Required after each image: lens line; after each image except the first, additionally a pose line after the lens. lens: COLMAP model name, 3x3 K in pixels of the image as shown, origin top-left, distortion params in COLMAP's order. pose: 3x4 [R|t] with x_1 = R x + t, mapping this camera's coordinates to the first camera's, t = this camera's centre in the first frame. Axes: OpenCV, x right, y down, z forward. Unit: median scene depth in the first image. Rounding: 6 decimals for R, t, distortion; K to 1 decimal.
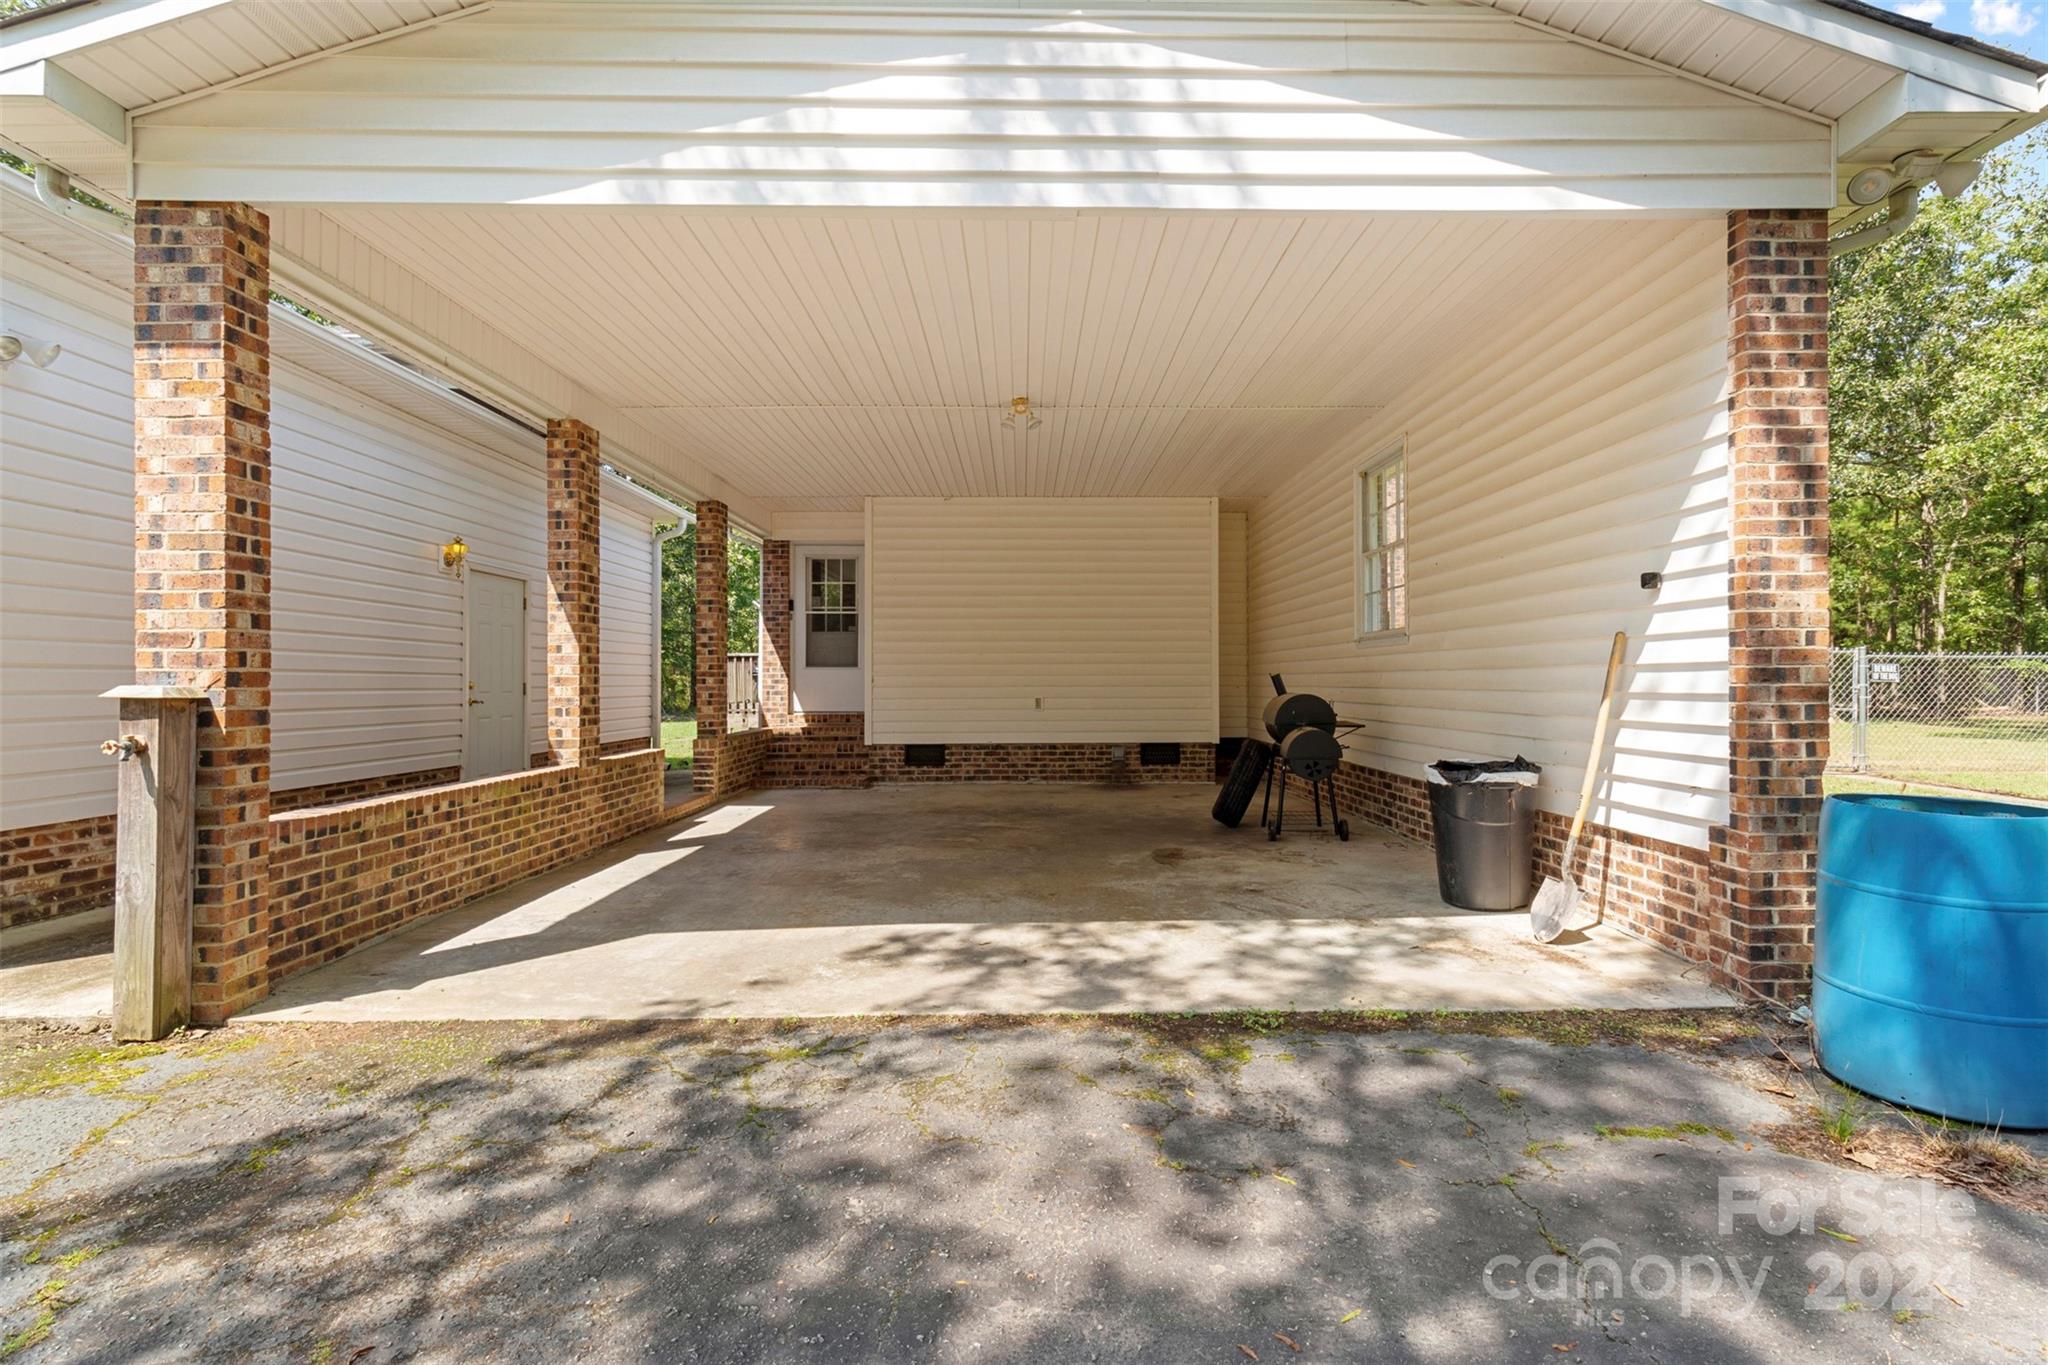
lens RADIAL K [[957.9, 0, 1036.4], [0, 957.9, 640.7], [0, 0, 1]] dist [-0.001053, 0.001119]
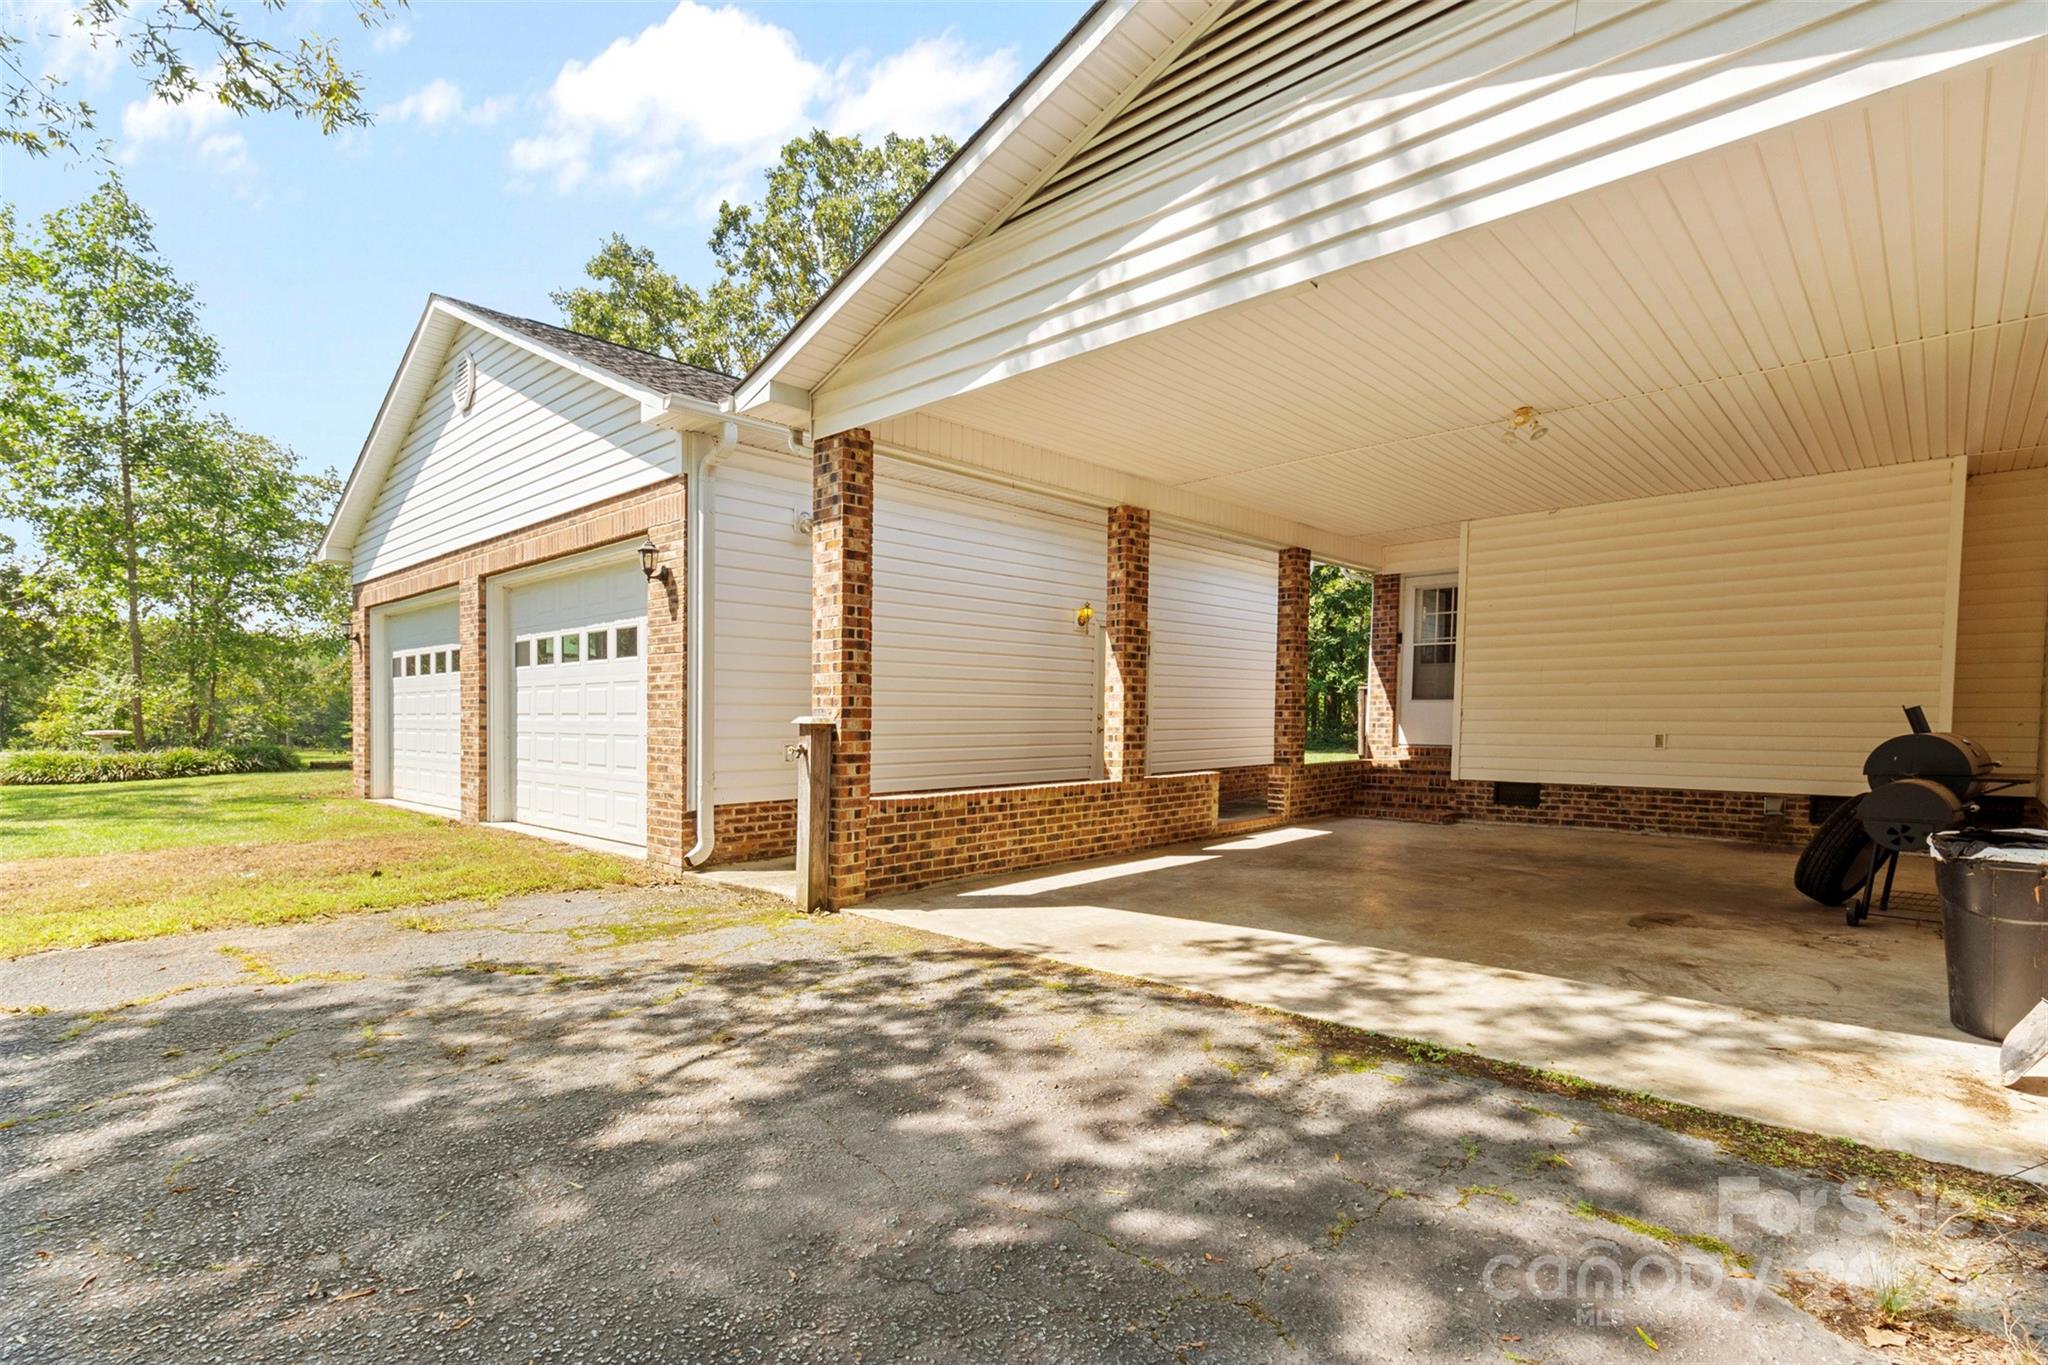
lens RADIAL K [[976.6, 0, 1024.0], [0, 976.6, 682.5], [0, 0, 1]] dist [-0.002312, -0.000141]
pose [[0.715937, -0.019612, -0.697890, 0.573962], [0.027563, 0.999620, 0.000184, -0.005553], [0.697621, -0.019368, 0.716205, -0.023580]]
